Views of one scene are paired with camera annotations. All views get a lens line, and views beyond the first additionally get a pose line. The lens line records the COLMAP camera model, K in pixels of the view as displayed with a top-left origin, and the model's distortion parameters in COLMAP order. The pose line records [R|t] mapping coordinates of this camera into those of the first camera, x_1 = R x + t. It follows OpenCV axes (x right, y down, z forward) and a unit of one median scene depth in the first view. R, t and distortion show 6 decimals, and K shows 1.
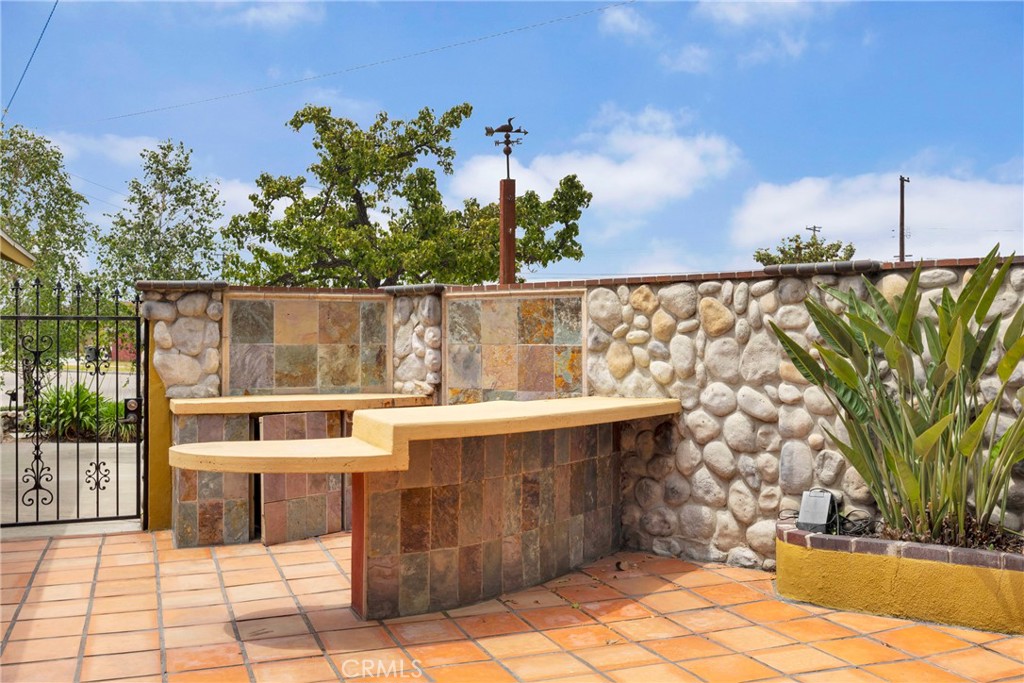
lens RADIAL K [[972.5, 0, 512.0], [0, 972.5, 341.5], [0, 0, 1]] dist [-0.002347, -0.002584]
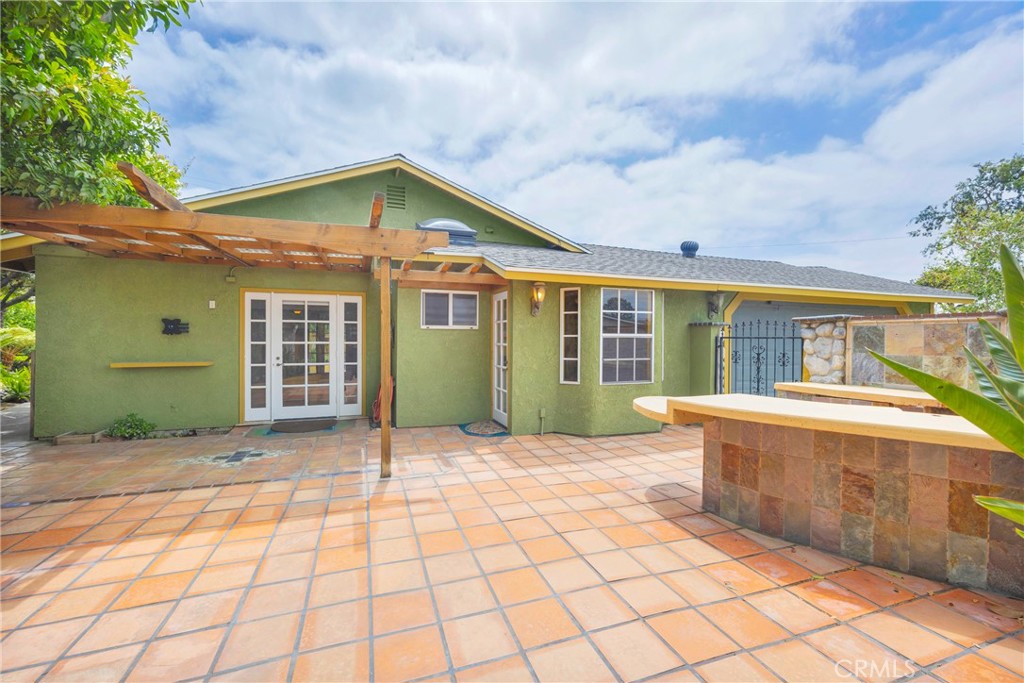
lens RADIAL K [[415.2, 0, 512.7], [0, 415.2, 341.0], [0, 0, 1]] dist [-0.001141, 0.006746]
pose [[-0.030713, 0.006106, -0.999510, 0.441576], [-0.008882, 0.999940, 0.006381, -0.017631], [0.999489, 0.009074, -0.030657, 0.469020]]
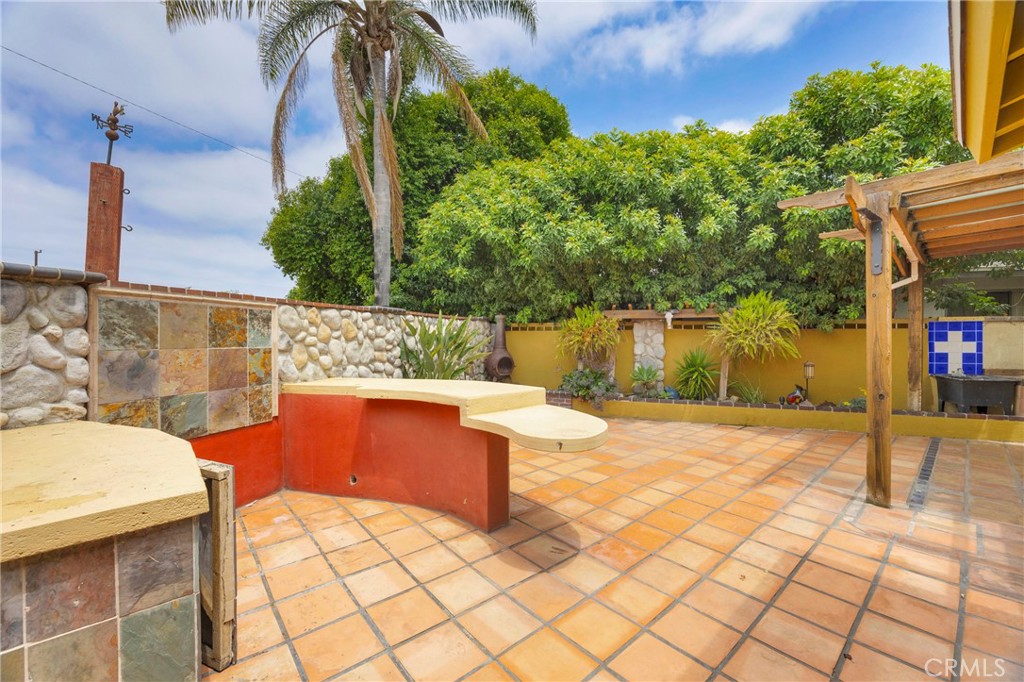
lens RADIAL K [[397.5, 0, 512.0], [0, 397.5, 341.0], [0, 0, 1]] dist [0.000088, 0.000144]
pose [[-0.340547, -0.003310, 0.940222, -0.526778], [0.003853, 0.999980, 0.004916, -0.005838], [-0.940219, 0.005297, -0.340528, 0.850412]]
